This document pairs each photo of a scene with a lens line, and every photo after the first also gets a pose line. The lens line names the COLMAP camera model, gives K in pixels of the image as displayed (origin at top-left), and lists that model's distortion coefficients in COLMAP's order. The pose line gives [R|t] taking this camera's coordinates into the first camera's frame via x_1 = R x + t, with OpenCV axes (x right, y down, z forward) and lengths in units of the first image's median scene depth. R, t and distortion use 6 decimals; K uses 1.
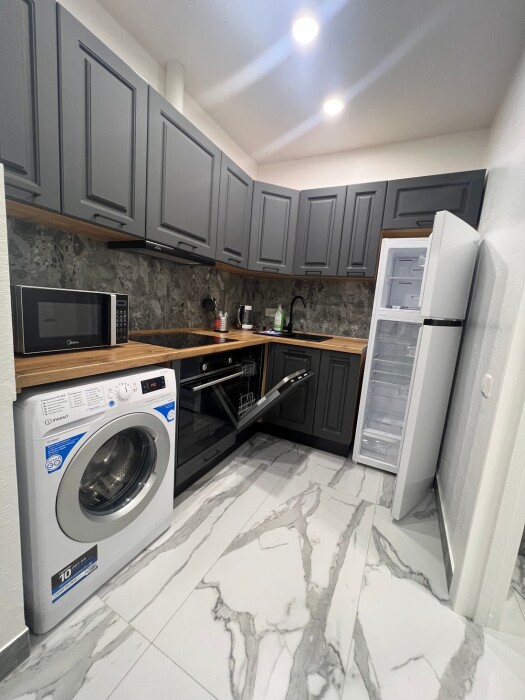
lens RADIAL K [[281.4, 0, 262.5], [0, 281.4, 350.0], [0, 0, 1]] dist [0.000455, 0.000598]
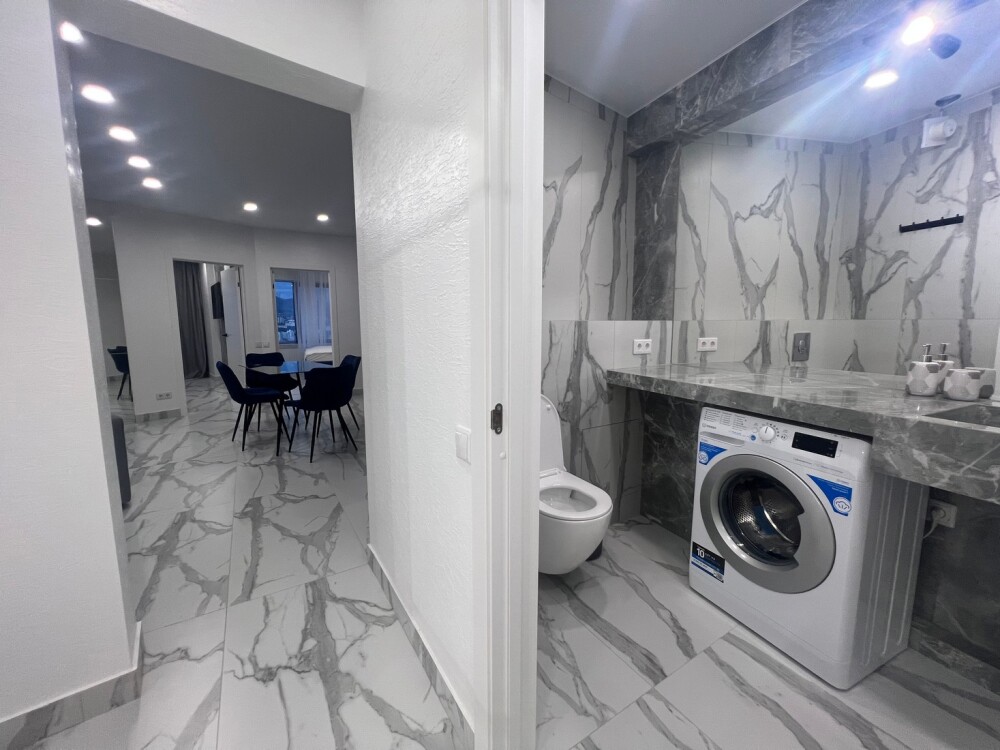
lens RADIAL K [[401.9, 0, 496.5], [0, 401.9, 373.5], [0, 0, 1]] dist [0.000455, 0.000598]
pose [[-0.621998, 0.017352, -0.782827, 1.051287], [-0.165377, 0.974291, 0.152997, -0.095454], [0.765356, 0.224625, -0.603137, 0.989507]]
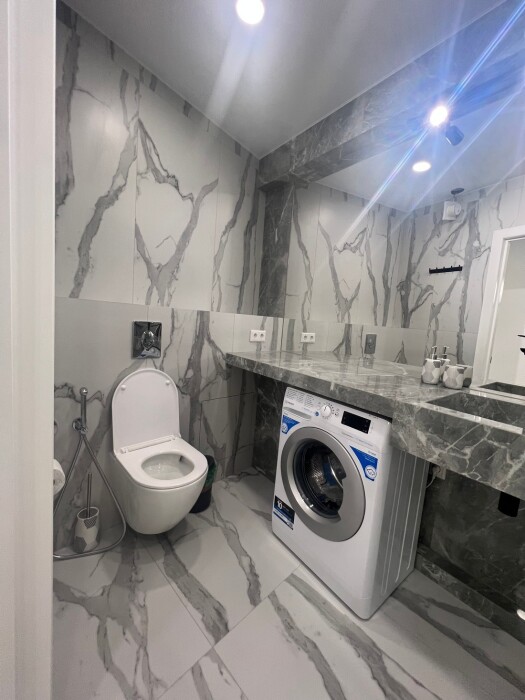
lens RADIAL K [[281.4, 0, 262.5], [0, 281.4, 350.0], [0, 0, 1]] dist [0.000455, 0.000598]
pose [[-0.415610, -0.018213, -0.909360, 0.641909], [-0.247996, 0.964187, 0.094031, -0.129769], [0.875081, 0.264598, -0.405243, 1.084903]]
